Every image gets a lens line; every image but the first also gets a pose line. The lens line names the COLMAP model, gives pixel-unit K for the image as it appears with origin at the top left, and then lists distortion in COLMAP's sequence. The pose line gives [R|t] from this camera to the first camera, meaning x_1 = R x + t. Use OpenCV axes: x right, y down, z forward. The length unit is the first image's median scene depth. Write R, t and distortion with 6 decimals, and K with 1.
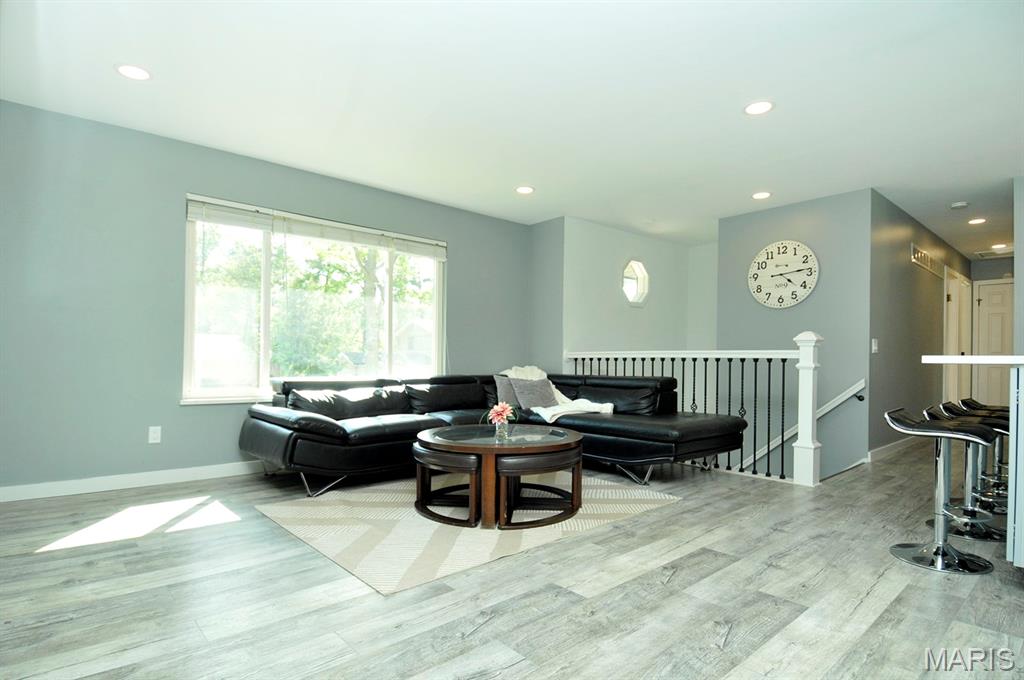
lens RADIAL K [[529.9, 0, 515.9], [0, 529.9, 355.5], [0, 0, 1]] dist [0.041756, -0.047528]
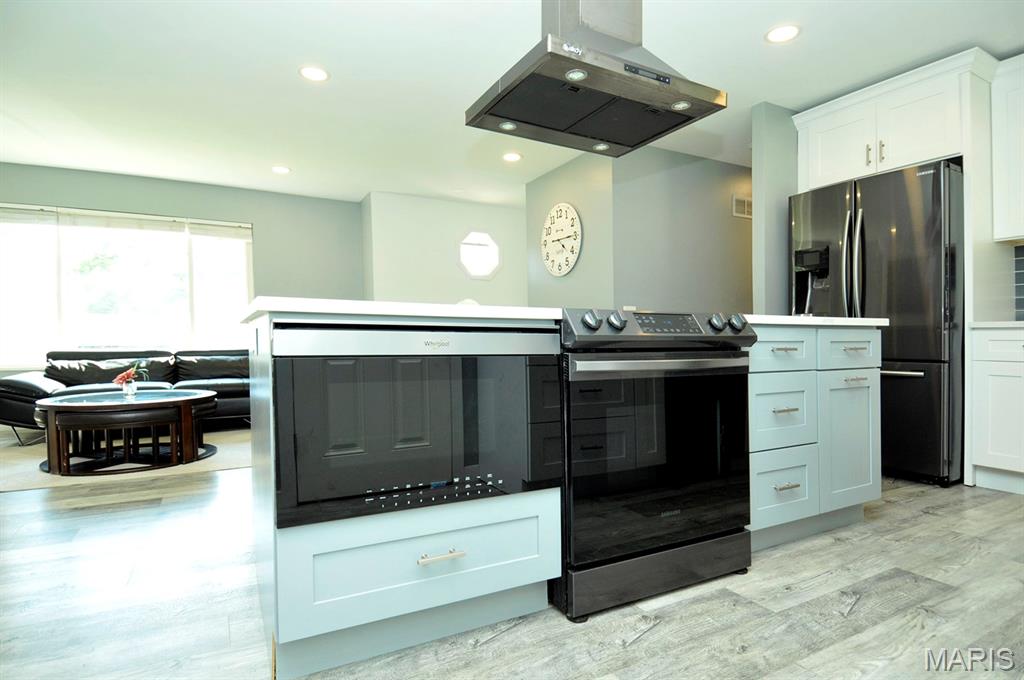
lens RADIAL K [[541.8, 0, 508.0], [0, 541.8, 351.6], [0, 0, 1]] dist [0.048730, -0.054846]
pose [[0.972013, -0.001272, -0.234924, 0.747551], [0.008060, 0.999577, 0.027936, 0.020213], [0.234789, -0.029048, 0.971612, 0.053290]]
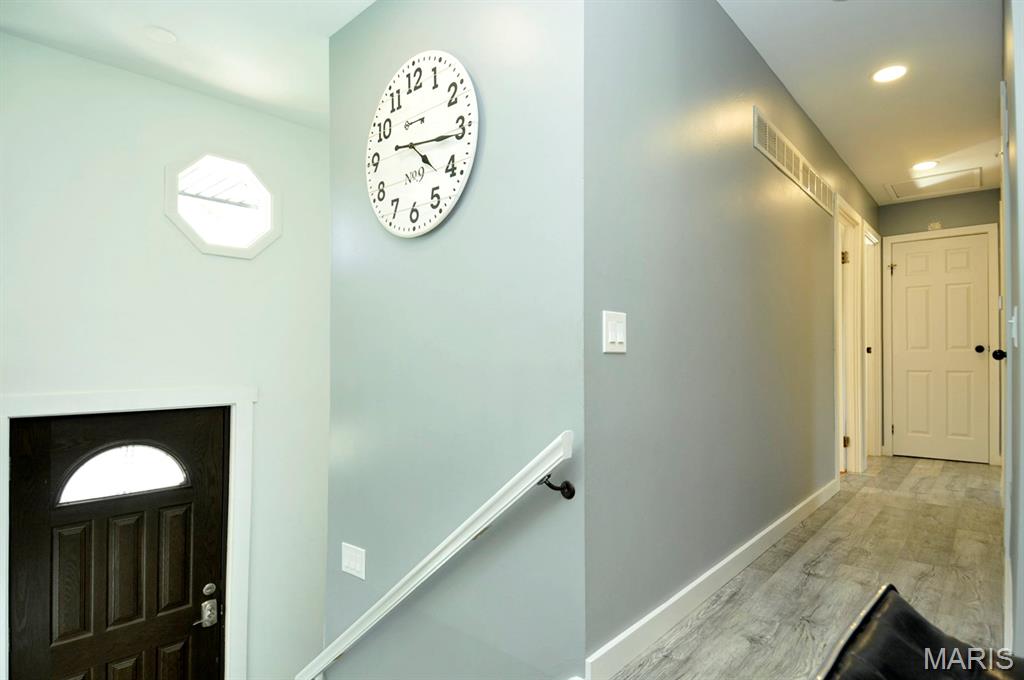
lens RADIAL K [[543.6, 0, 511.9], [0, 543.6, 358.5], [0, 0, 1]] dist [-0.001388, -0.021277]
pose [[0.994109, -0.007629, 0.108116, 0.617639], [0.006617, 0.999931, 0.009714, -0.006156], [-0.108182, -0.008941, 0.994091, 0.720390]]
